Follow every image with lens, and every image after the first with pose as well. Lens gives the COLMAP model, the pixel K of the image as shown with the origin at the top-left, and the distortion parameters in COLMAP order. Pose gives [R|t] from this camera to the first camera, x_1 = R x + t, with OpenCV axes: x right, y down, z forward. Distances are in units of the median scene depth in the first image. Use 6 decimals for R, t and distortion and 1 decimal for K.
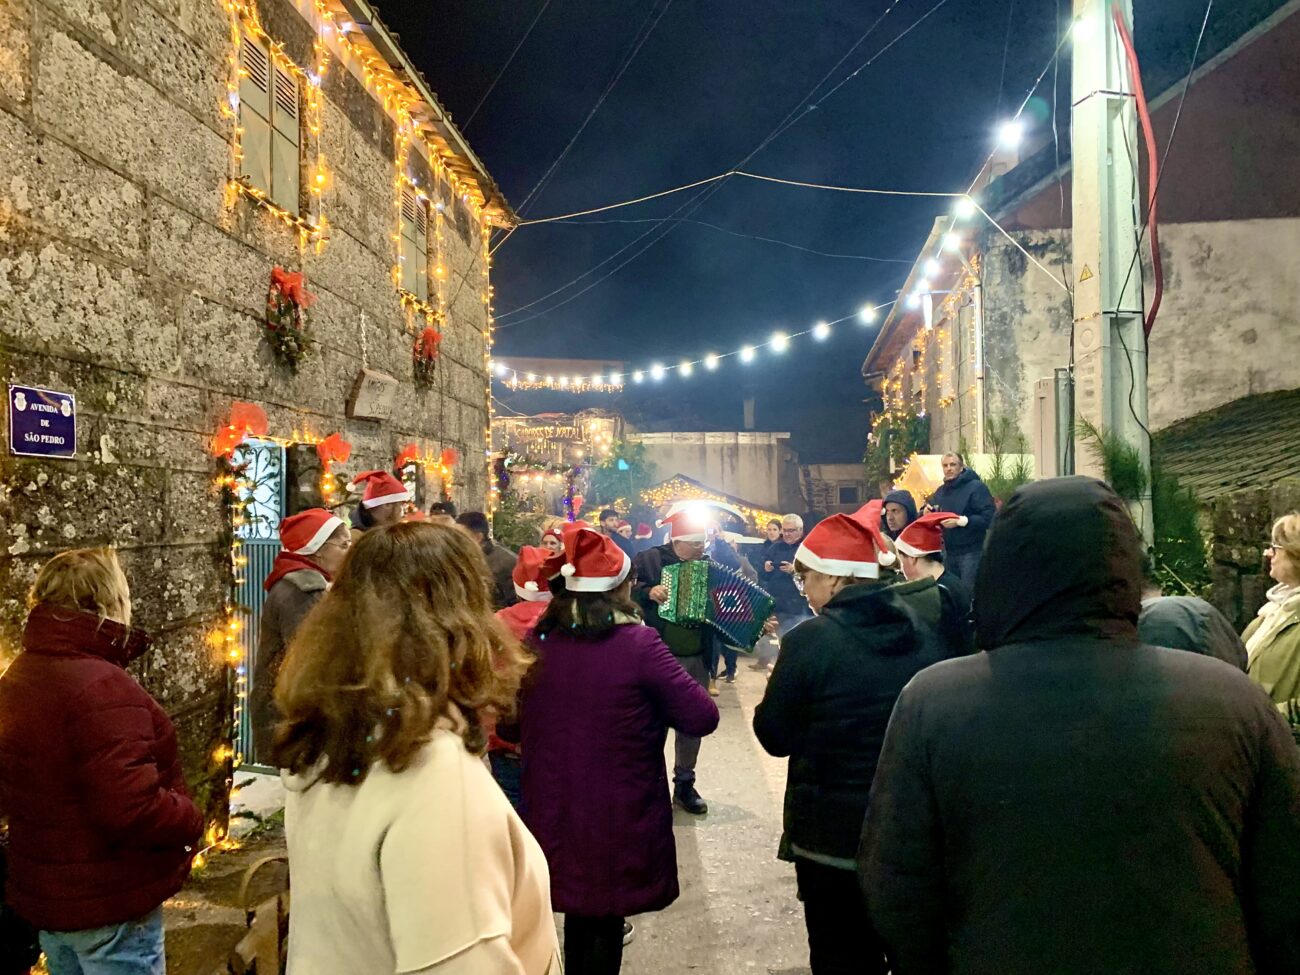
lens RADIAL K [[1039.9, 0, 650.0], [0, 1039.9, 487.5], [0, 0, 1]] dist [0.003646, -0.004105]
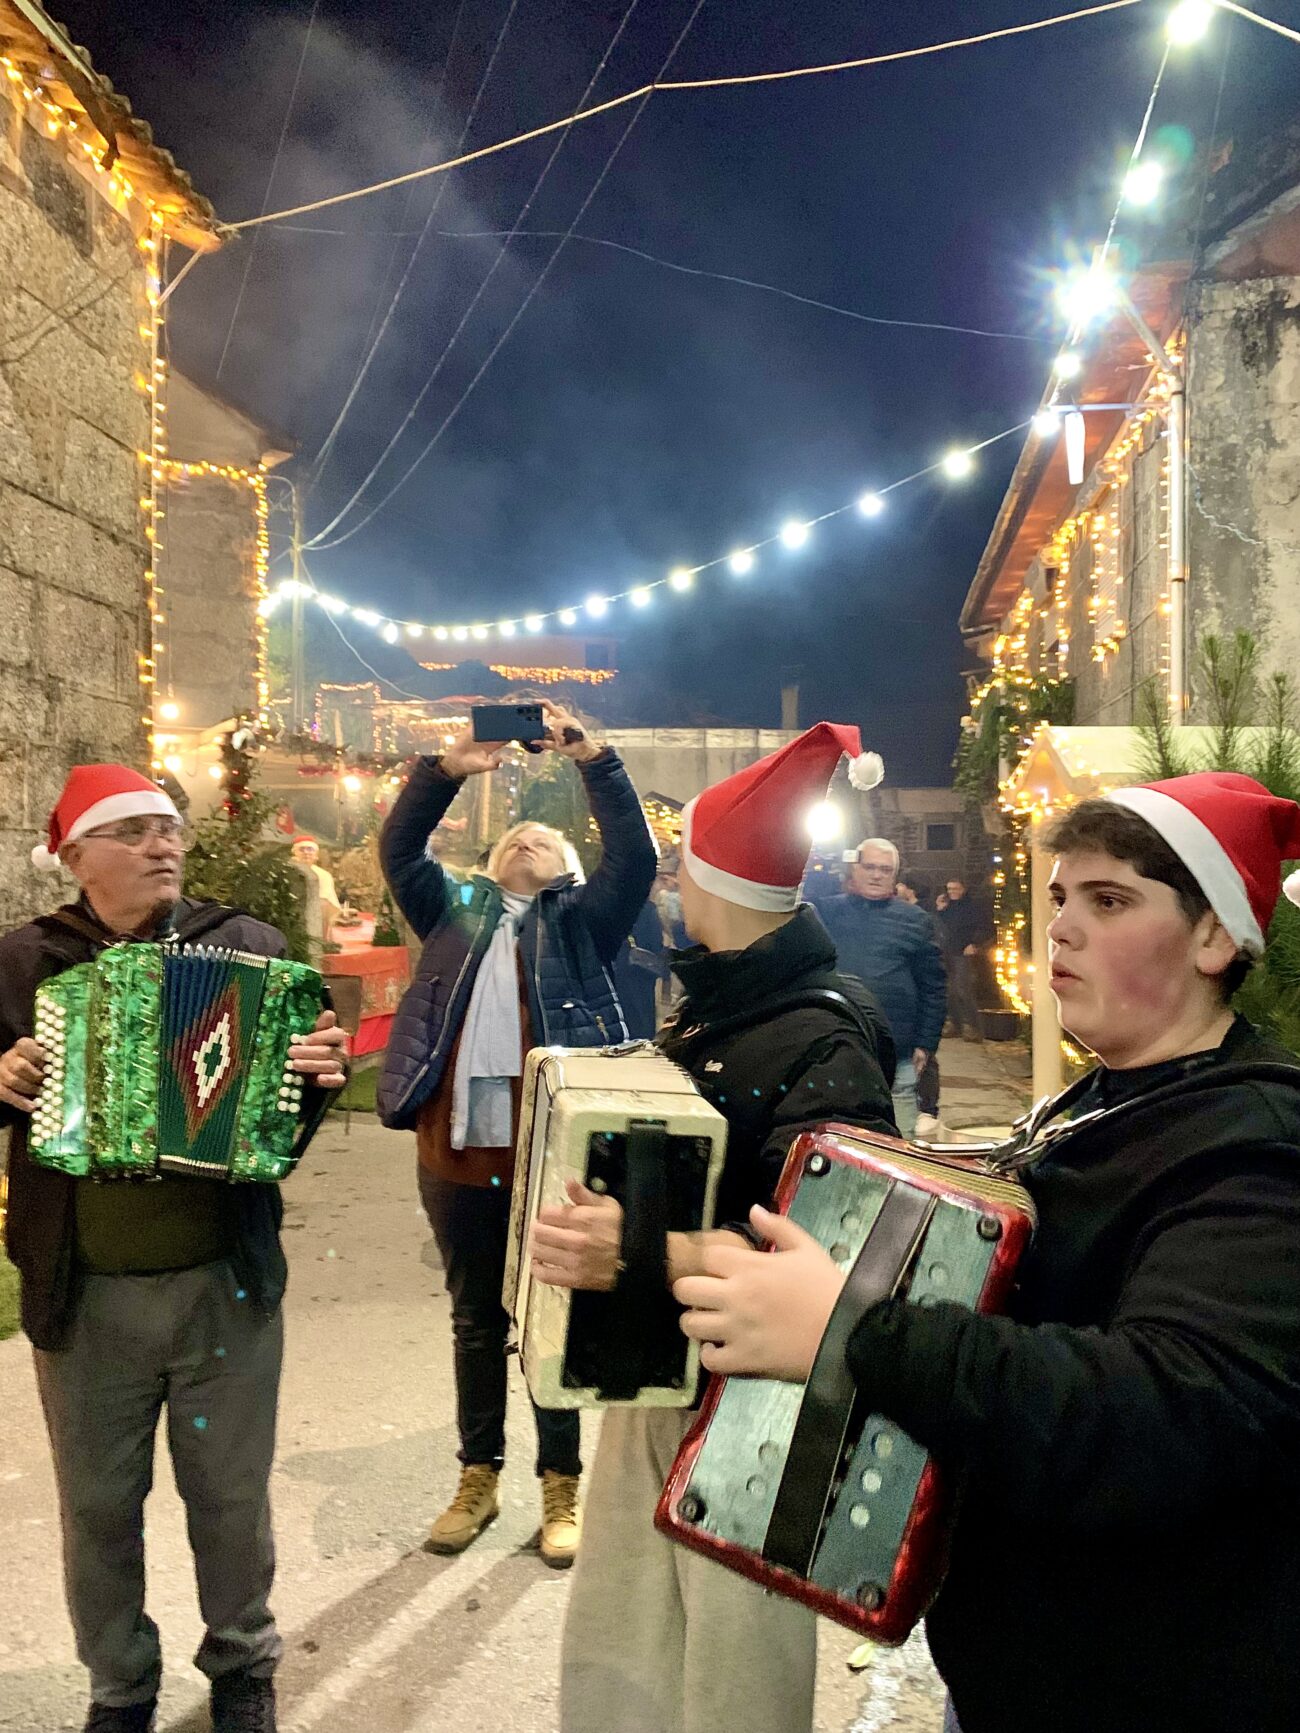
lens RADIAL K [[1398.3, 0, 650.0], [0, 1398.3, 866.5], [0, 0, 1]] dist [-0.009297, -0.001184]
pose [[0.999422, 0.017506, -0.029127, 0.156429], [-0.016845, 0.999598, 0.022798, 0.035881], [0.029514, -0.022295, 0.999316, 0.578897]]
